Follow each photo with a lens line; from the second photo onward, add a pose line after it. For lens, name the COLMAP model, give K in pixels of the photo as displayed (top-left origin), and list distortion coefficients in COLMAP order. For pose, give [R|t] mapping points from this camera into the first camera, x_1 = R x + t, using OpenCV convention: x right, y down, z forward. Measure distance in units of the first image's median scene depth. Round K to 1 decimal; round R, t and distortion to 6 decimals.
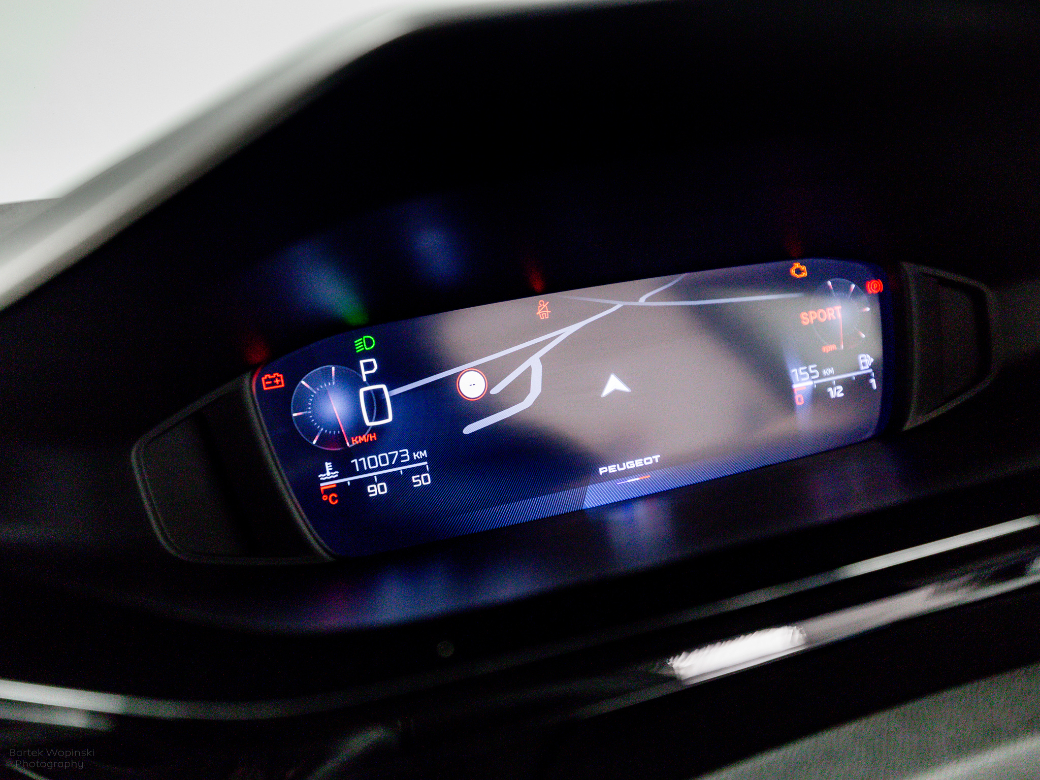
lens RADIAL K [[1152.9, 0, 519.9], [0, 1152.9, 372.2], [0, 0, 1]] dist [0.009403, 0.009642]
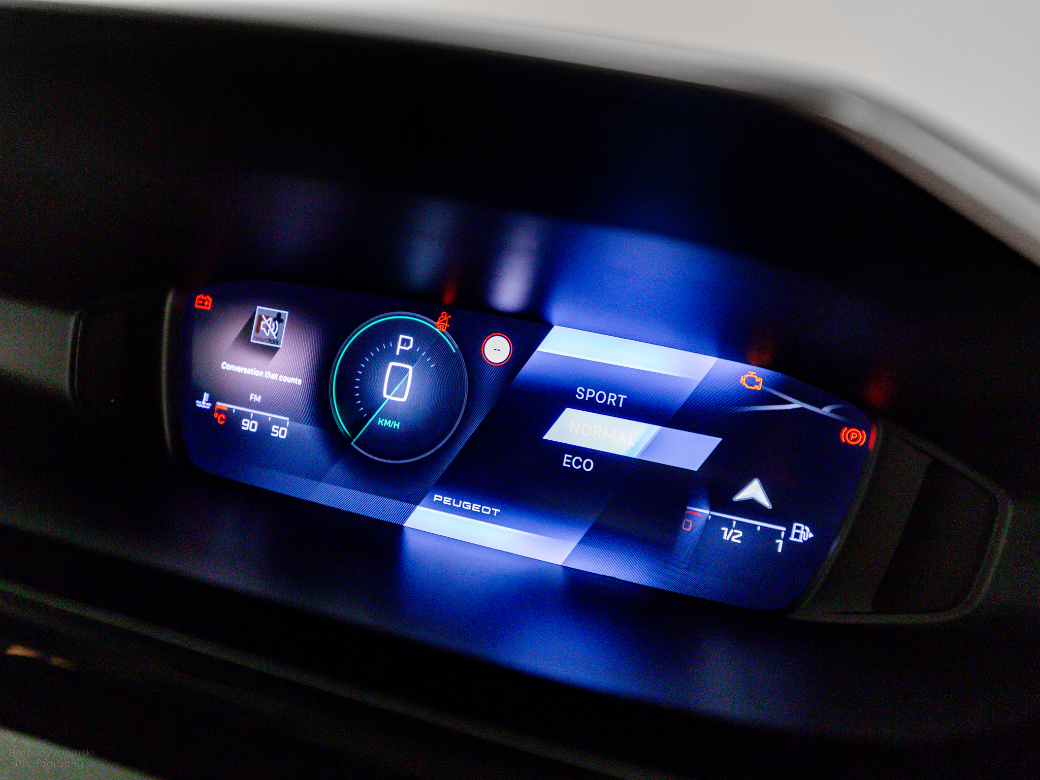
lens RADIAL K [[1152.9, 0, 519.9], [0, 1152.9, 372.2], [0, 0, 1]] dist [0.009403, 0.009642]
pose [[0.706548, 0.304825, -0.638648, 0.751296], [-0.338323, 0.938156, 0.073487, -0.115299], [0.621552, 0.164147, 0.765982, 0.303503]]
